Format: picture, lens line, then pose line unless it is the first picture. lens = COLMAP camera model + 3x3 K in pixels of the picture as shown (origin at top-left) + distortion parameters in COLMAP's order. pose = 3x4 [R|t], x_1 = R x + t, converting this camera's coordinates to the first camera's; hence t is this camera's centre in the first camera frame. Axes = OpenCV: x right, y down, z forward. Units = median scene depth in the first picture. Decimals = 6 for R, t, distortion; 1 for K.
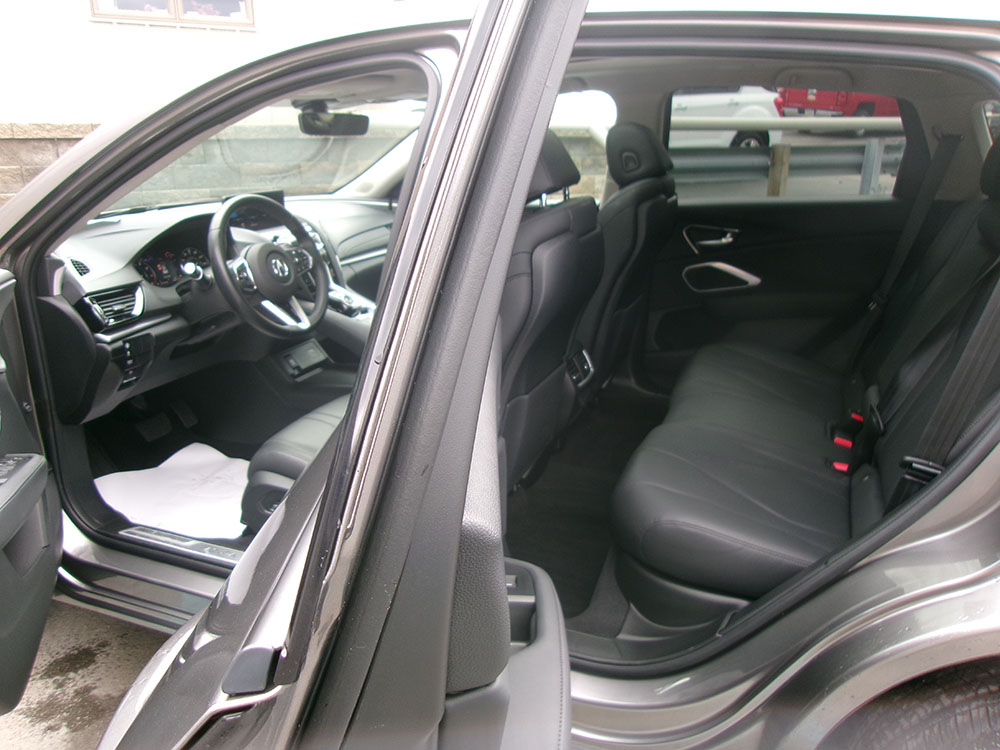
lens RADIAL K [[772.9, 0, 500.0], [0, 772.9, 375.0], [0, 0, 1]] dist [-0.001724, 0.007313]
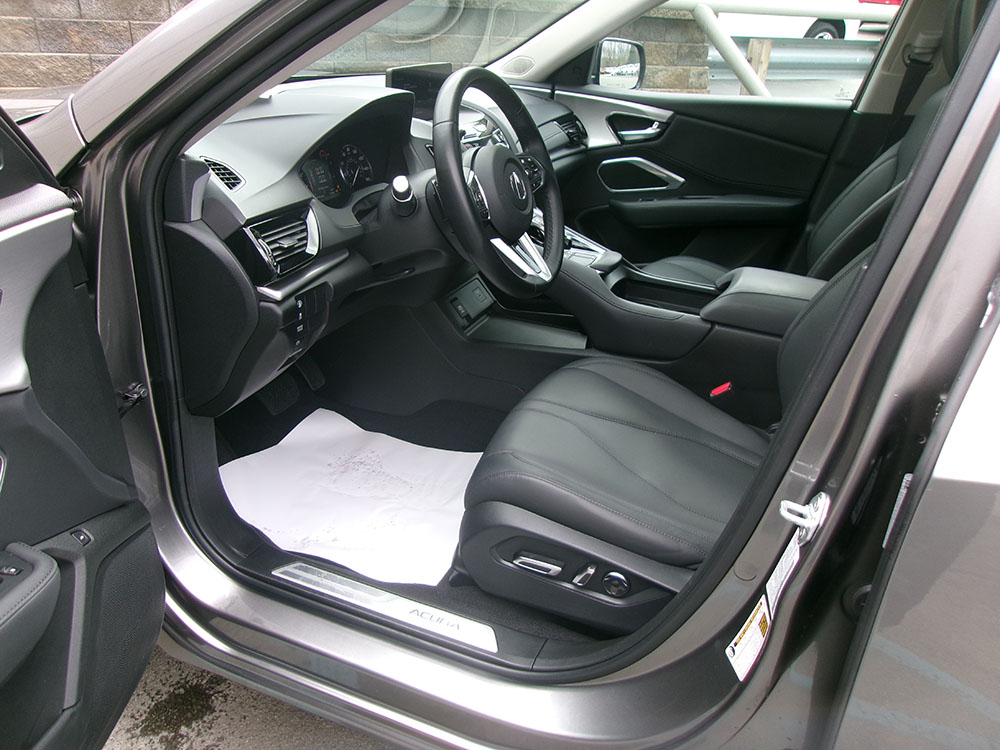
lens RADIAL K [[772.9, 0, 500.0], [0, 772.9, 375.0], [0, 0, 1]] dist [-0.001724, 0.007313]
pose [[0.999011, 0.041198, 0.016727, -0.314291], [-0.043047, 0.990348, 0.131752, -0.068411], [-0.011137, -0.132342, 0.991142, 0.347953]]
